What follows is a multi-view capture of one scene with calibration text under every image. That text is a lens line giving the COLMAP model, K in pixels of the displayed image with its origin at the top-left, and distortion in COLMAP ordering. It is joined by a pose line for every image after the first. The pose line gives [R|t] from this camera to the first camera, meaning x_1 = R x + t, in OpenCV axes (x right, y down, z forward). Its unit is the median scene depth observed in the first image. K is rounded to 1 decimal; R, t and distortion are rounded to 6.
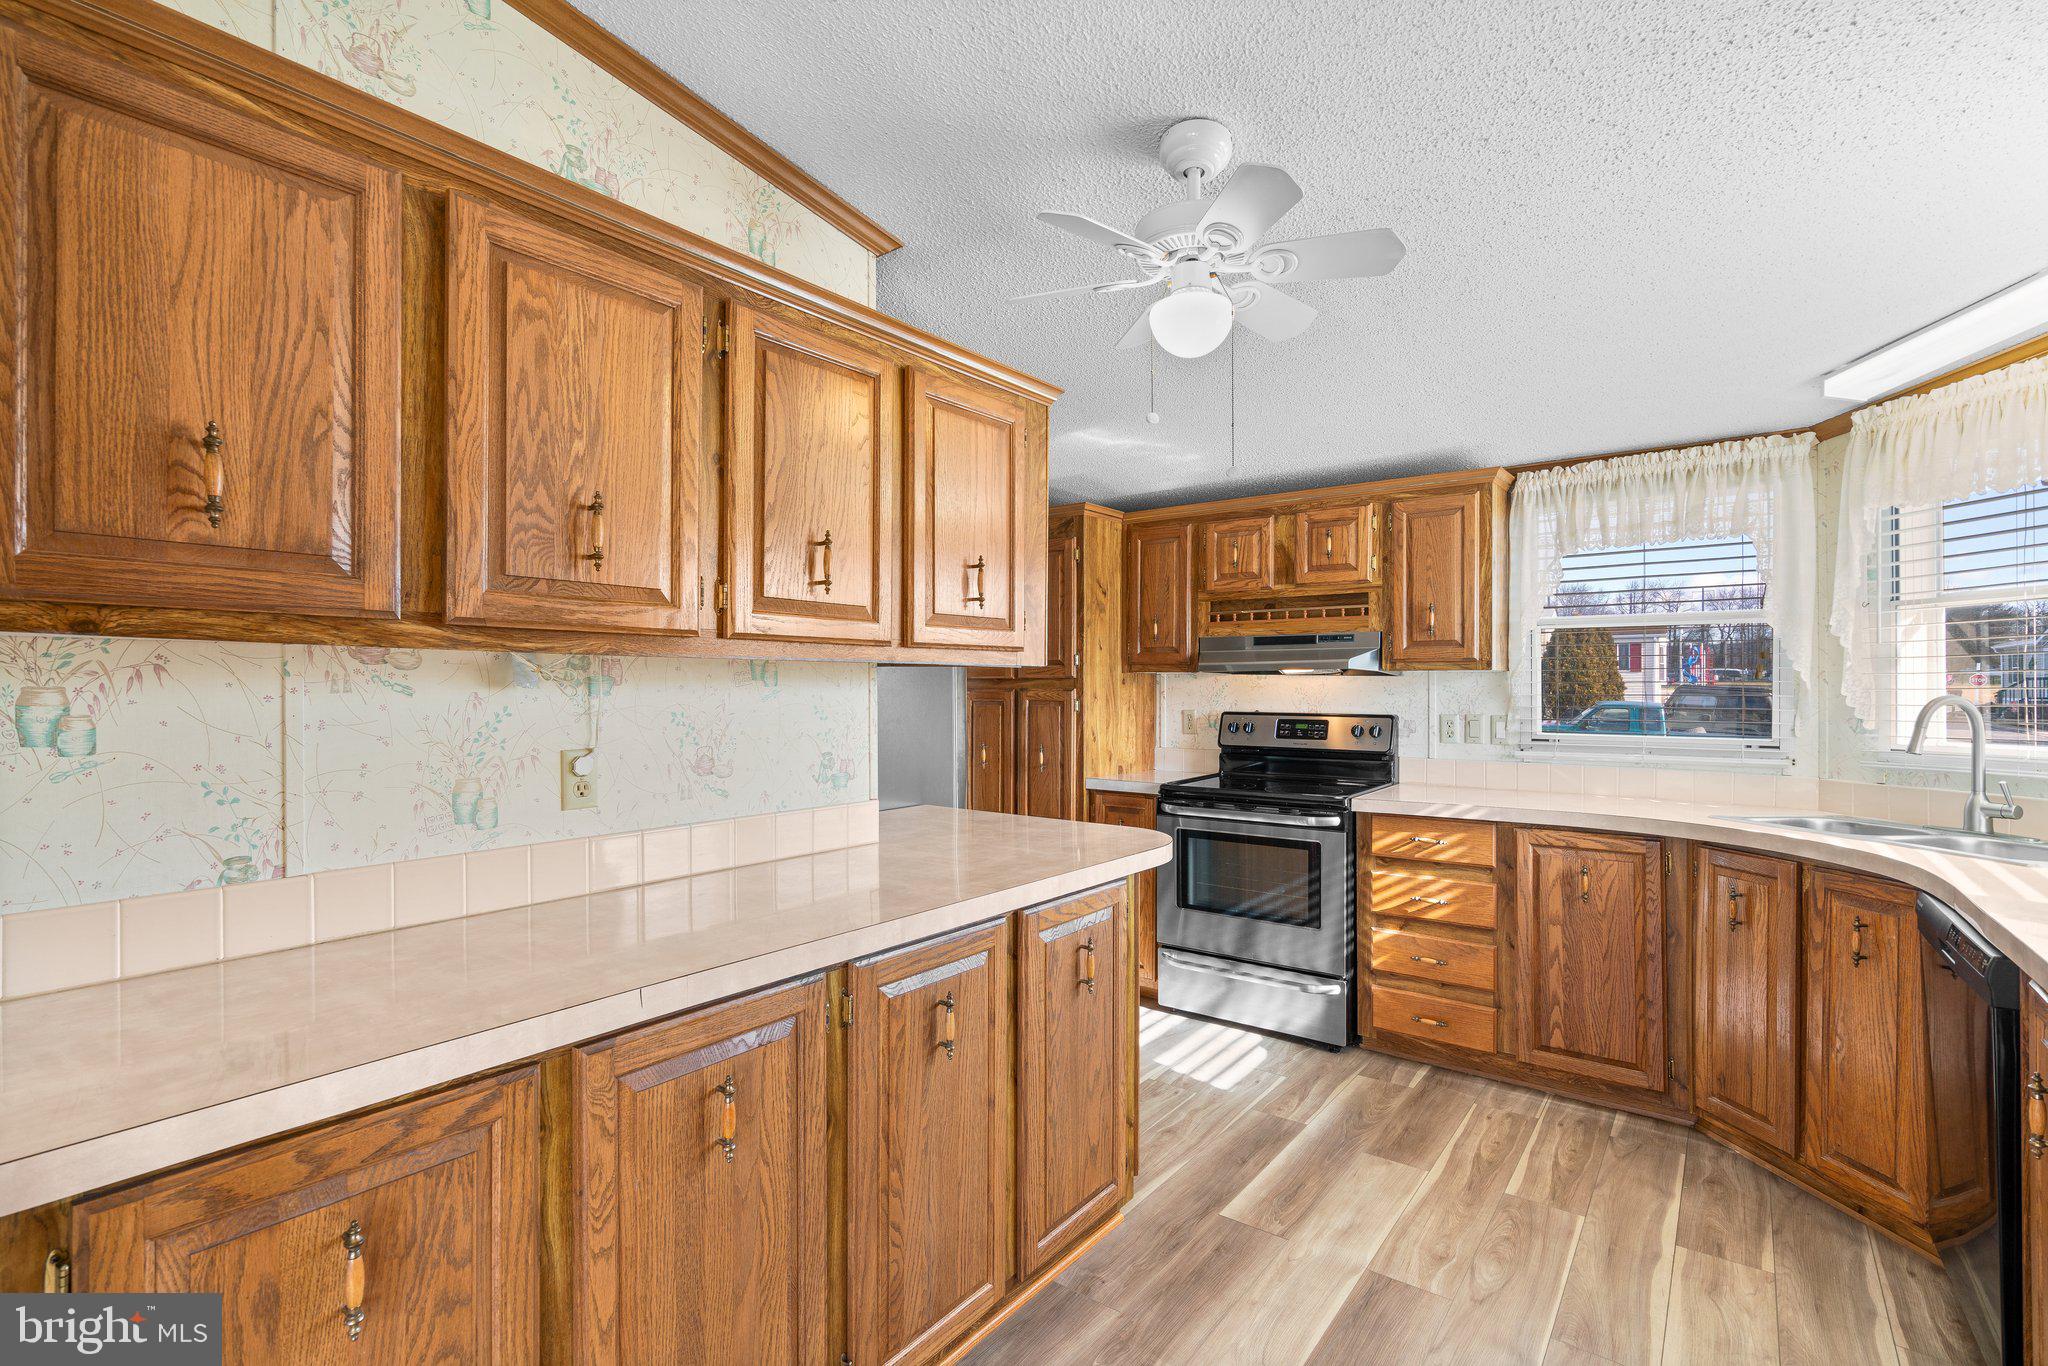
lens RADIAL K [[937.0, 0, 1020.7], [0, 937.0, 685.7], [0, 0, 1]] dist [-0.007981, 0.003455]
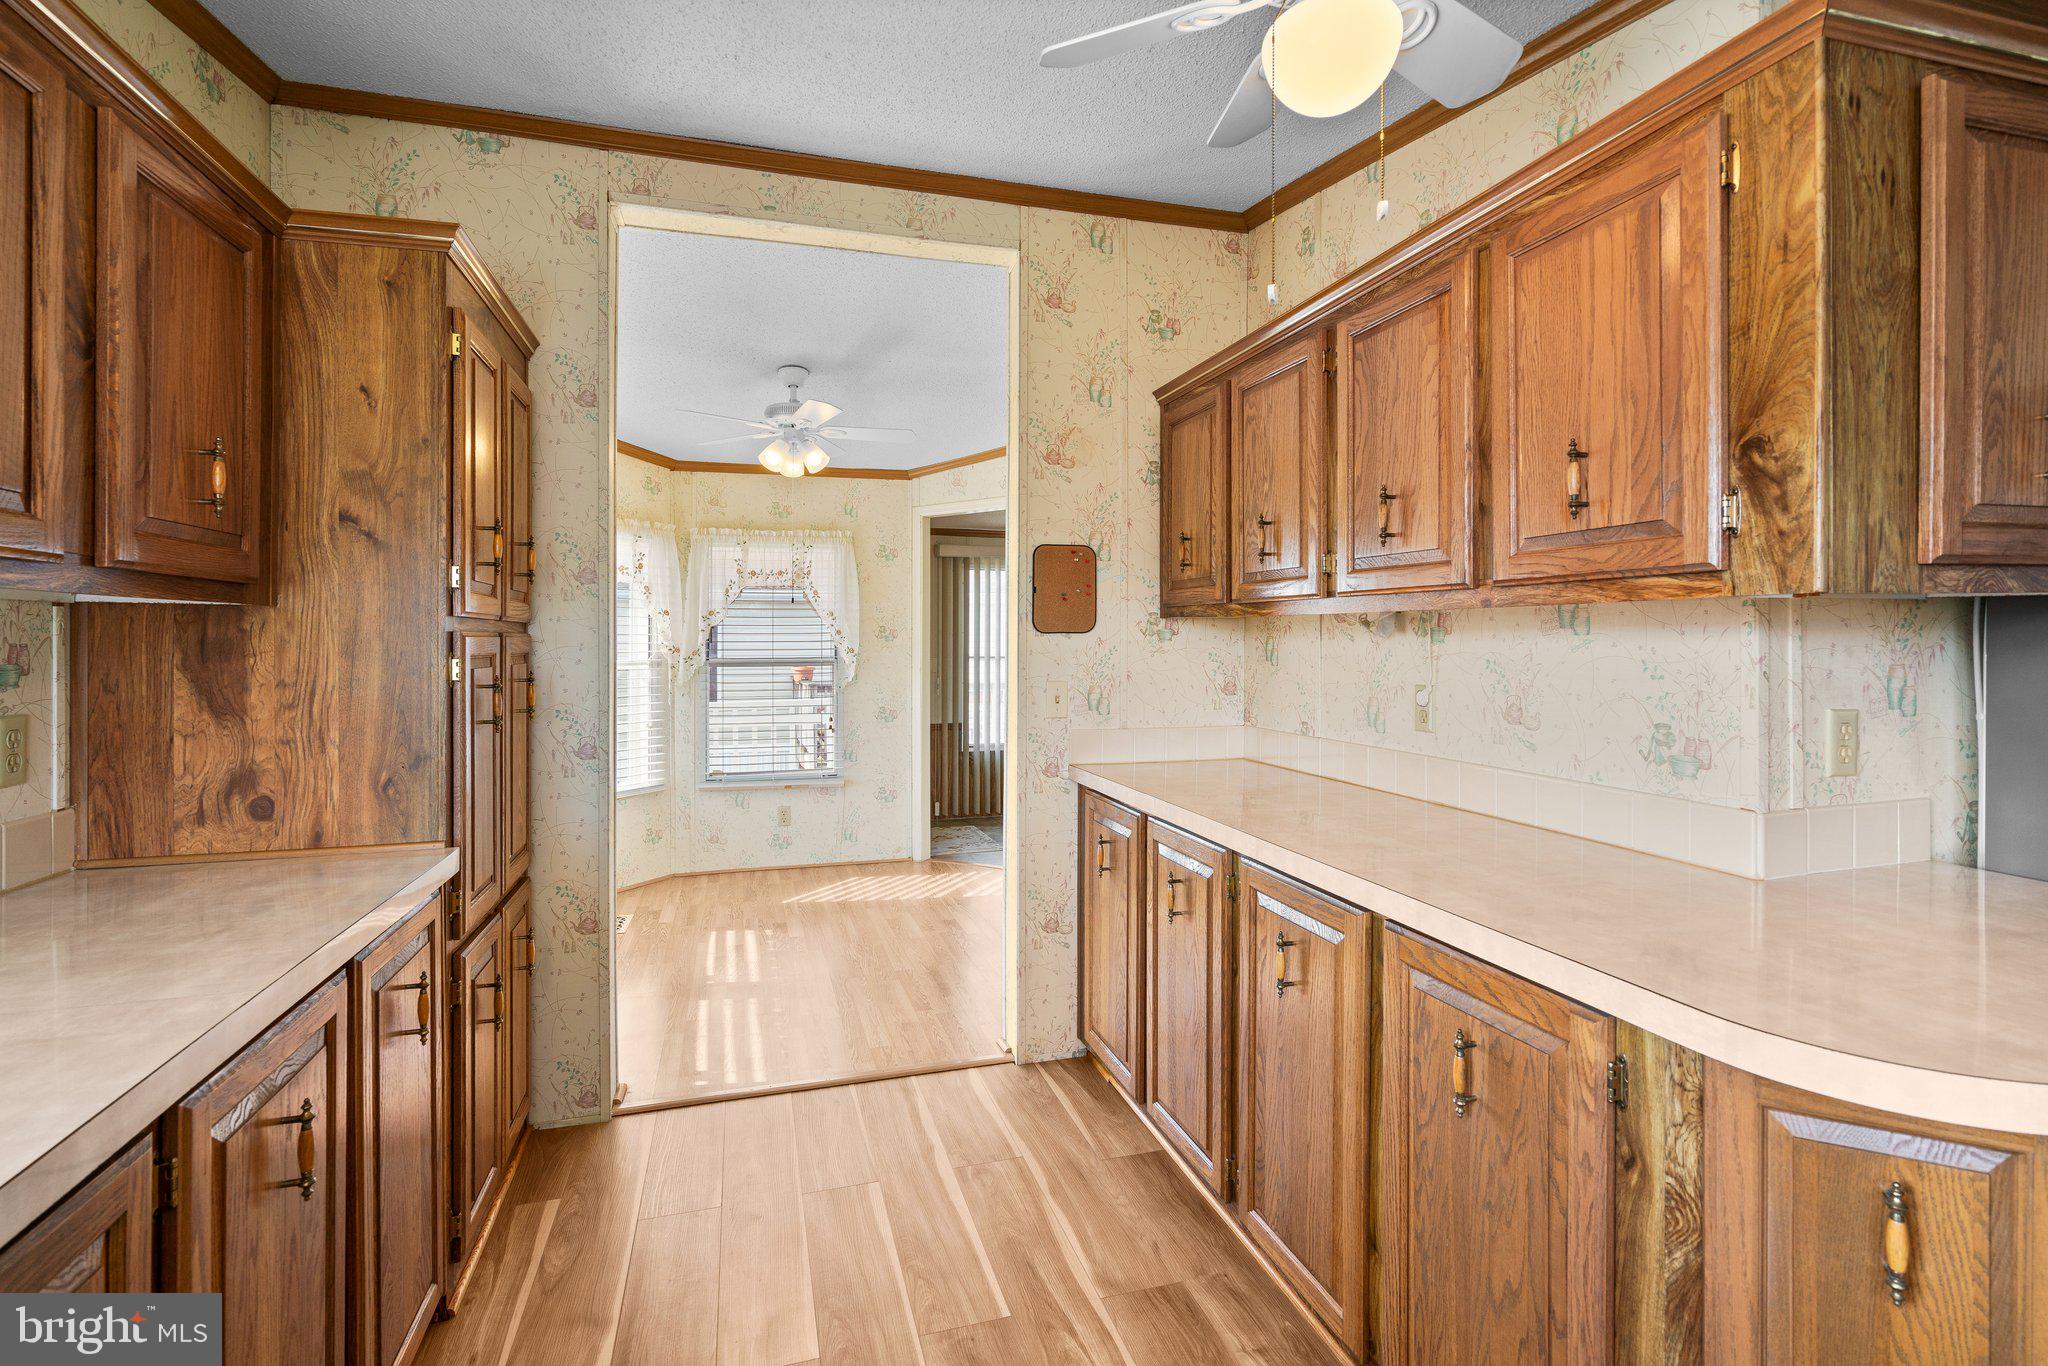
lens RADIAL K [[937.0, 0, 1008.8], [0, 937.0, 635.9], [0, 0, 1]] dist [-0.007981, 0.003455]
pose [[-0.593801, 0.001030, -0.804612, 0.744237], [0.003416, 0.999993, -0.001240, 0.000657], [0.804605, -0.003485, -0.593800, 1.095686]]
